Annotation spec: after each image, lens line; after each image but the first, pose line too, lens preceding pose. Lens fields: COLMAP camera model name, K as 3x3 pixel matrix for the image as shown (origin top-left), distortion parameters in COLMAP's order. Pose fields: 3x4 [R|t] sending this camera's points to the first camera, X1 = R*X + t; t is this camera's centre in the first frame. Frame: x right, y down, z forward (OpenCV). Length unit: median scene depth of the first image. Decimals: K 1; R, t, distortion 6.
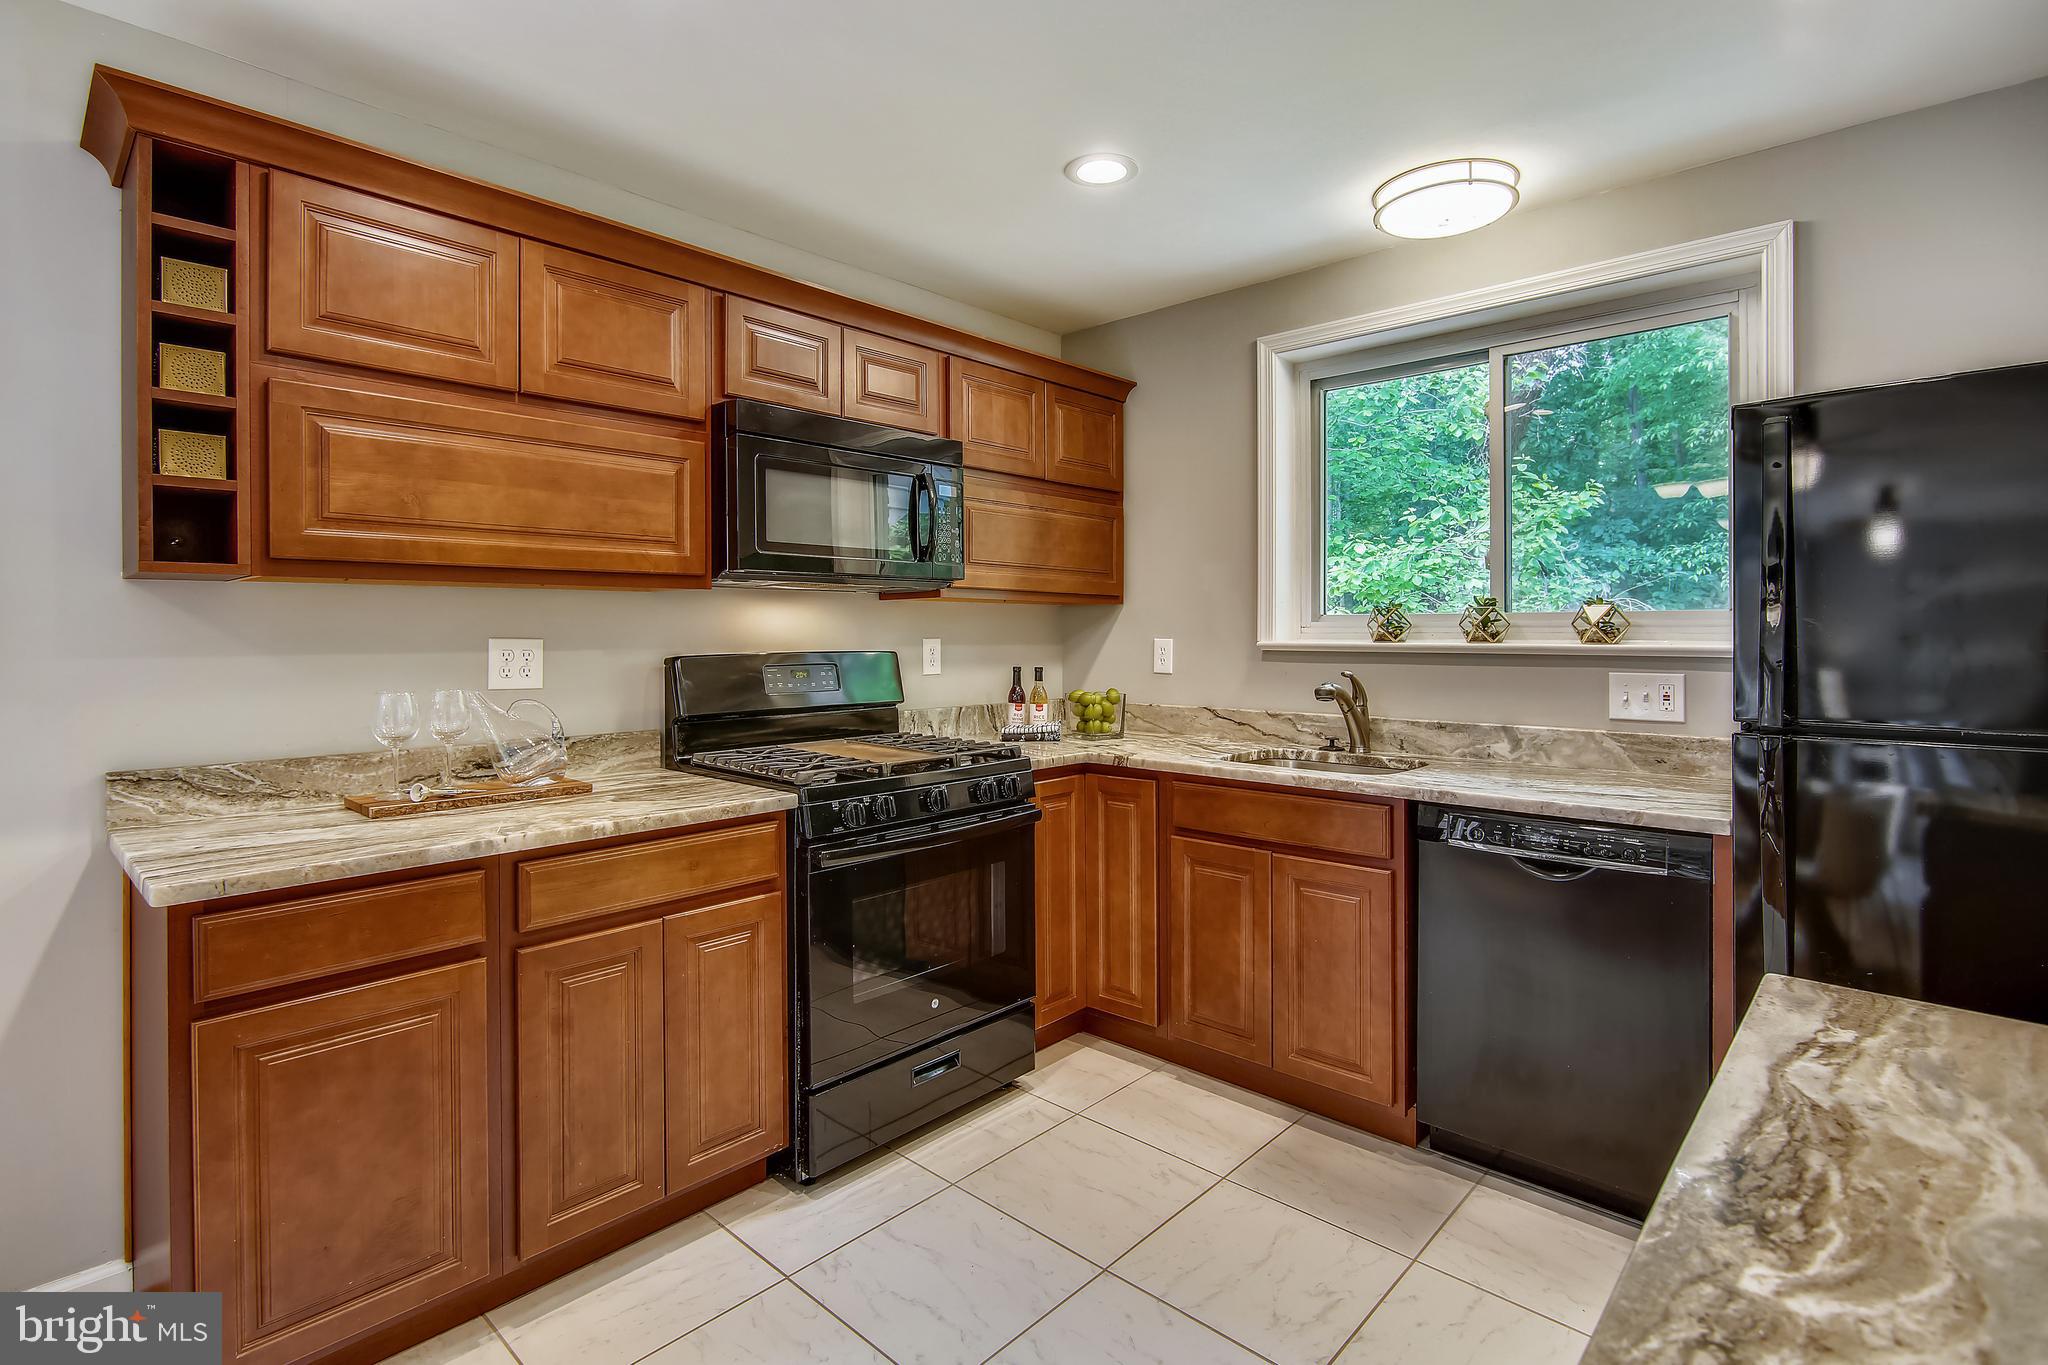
lens RADIAL K [[958.5, 0, 1019.4], [0, 958.5, 640.1], [0, 0, 1]] dist [-0.003250, -0.000926]
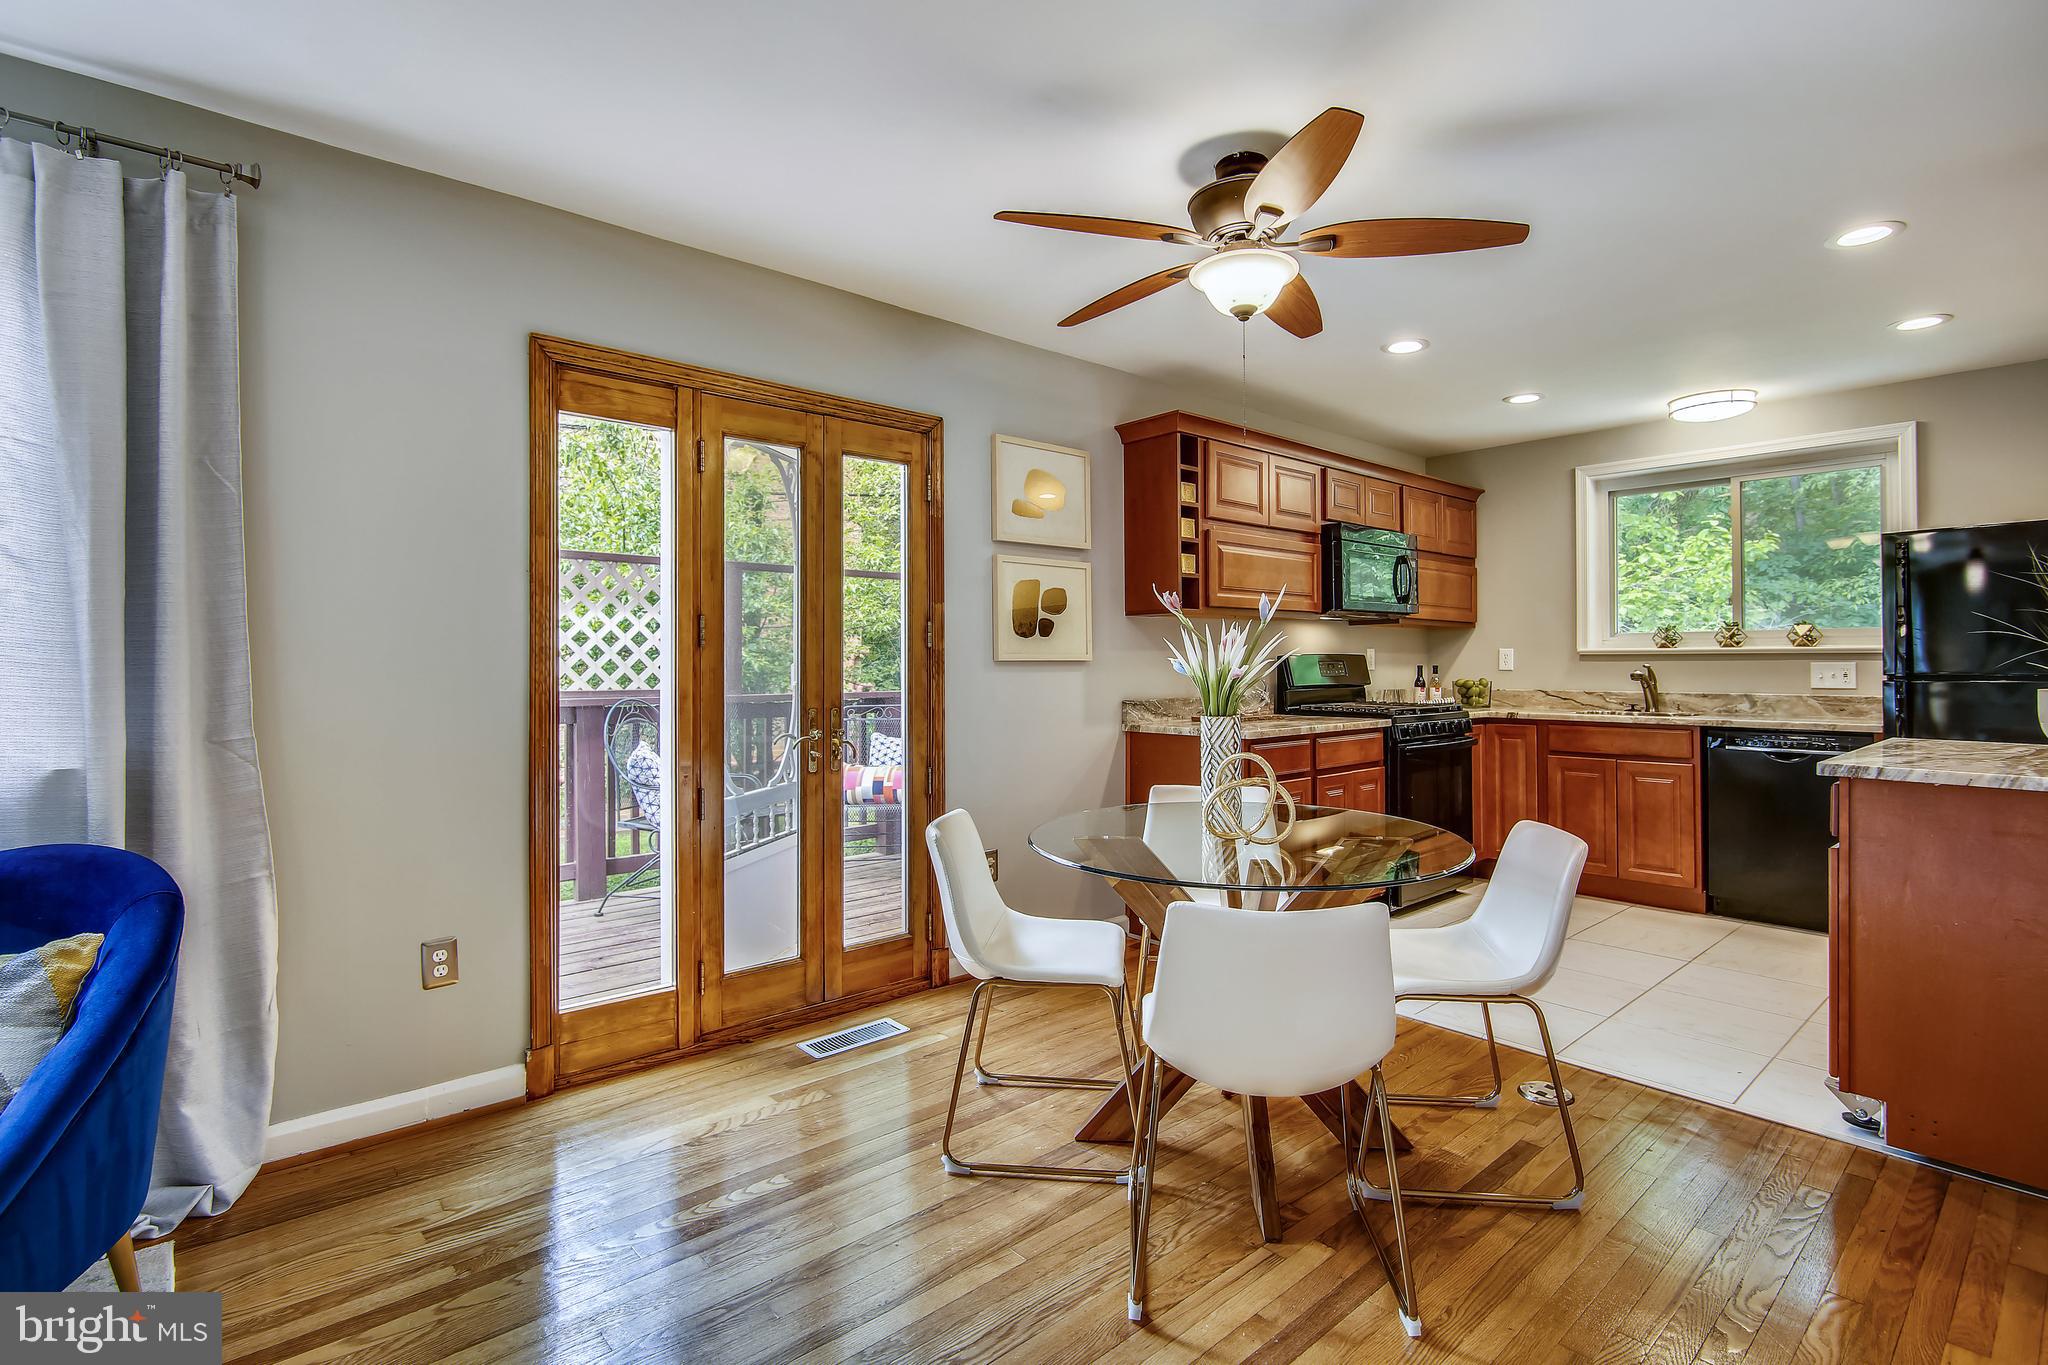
lens RADIAL K [[958.5, 0, 1026.1], [0, 958.5, 662.6], [0, 0, 1]] dist [-0.003250, -0.000926]
pose [[0.995391, -0.002574, -0.095862, -0.618960], [0.001636, 0.999950, -0.009870, 0.045445], [0.095883, 0.009668, 0.995346, -0.847201]]
